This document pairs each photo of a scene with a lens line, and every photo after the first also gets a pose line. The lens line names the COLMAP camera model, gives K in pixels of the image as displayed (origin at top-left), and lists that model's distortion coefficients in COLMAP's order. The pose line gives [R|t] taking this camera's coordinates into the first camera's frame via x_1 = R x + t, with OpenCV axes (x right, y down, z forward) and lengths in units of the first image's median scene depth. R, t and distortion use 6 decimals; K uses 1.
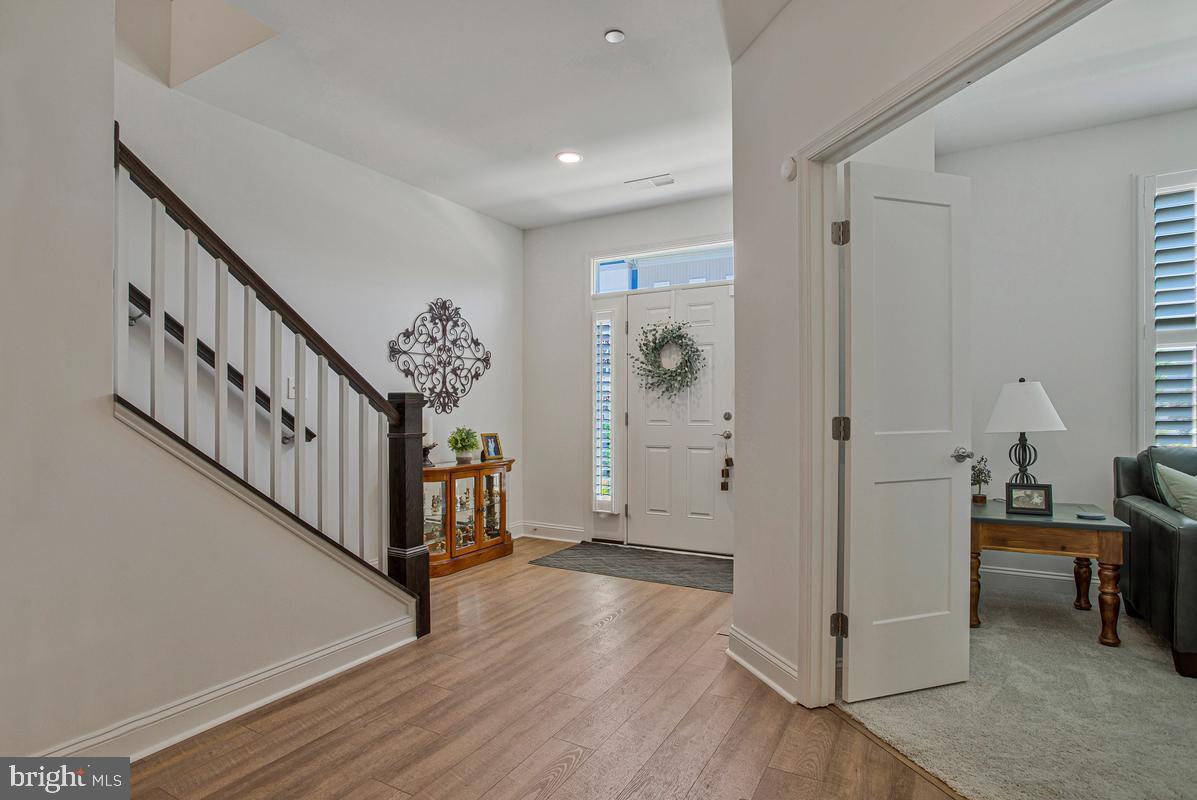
lens RADIAL K [[610.0, 0, 598.5], [0, 610.0, 416.0], [0, 0, 1]] dist [0.001086, 0.000279]
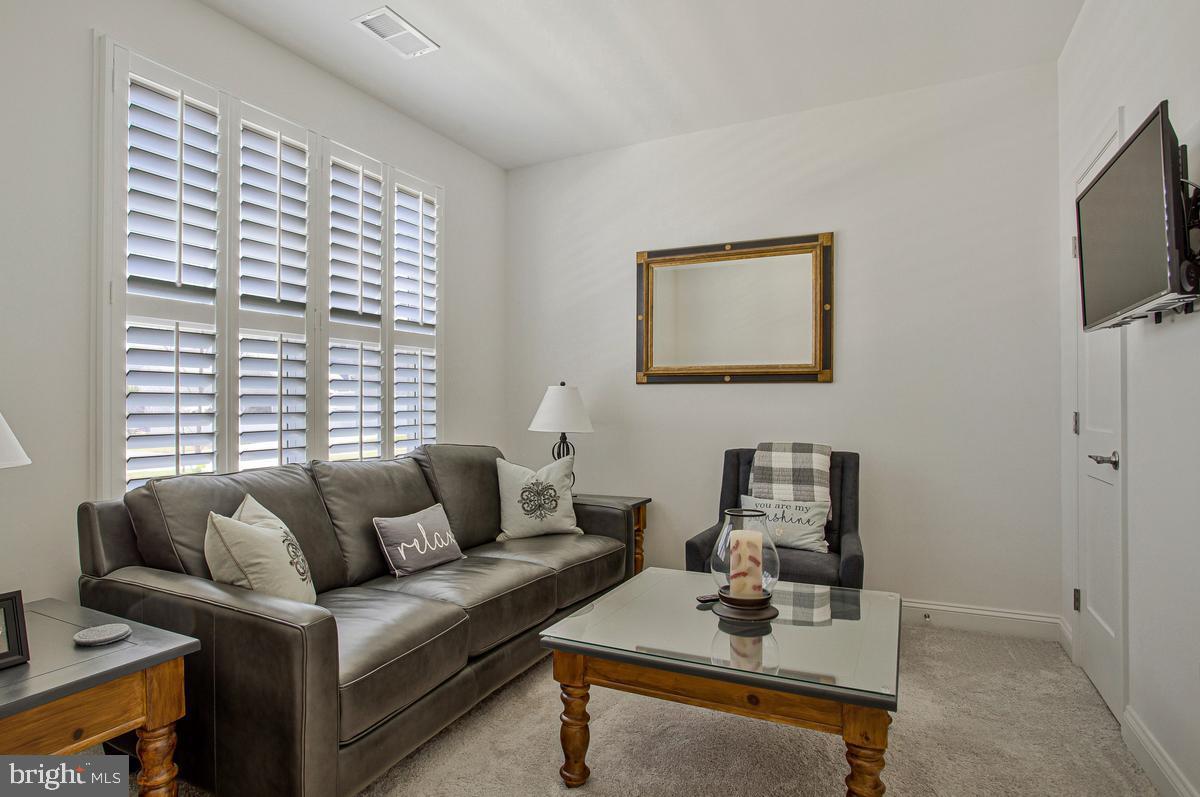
lens RADIAL K [[636.7, 0, 600.0], [0, 636.7, 398.5], [0, 0, 1]] dist [-0.003152, -0.001148]
pose [[-0.055249, 0.022618, 0.998216, 0.302798], [-0.000230, 0.999743, -0.022665, -0.020413], [-0.998473, -0.001482, -0.055230, 0.716559]]
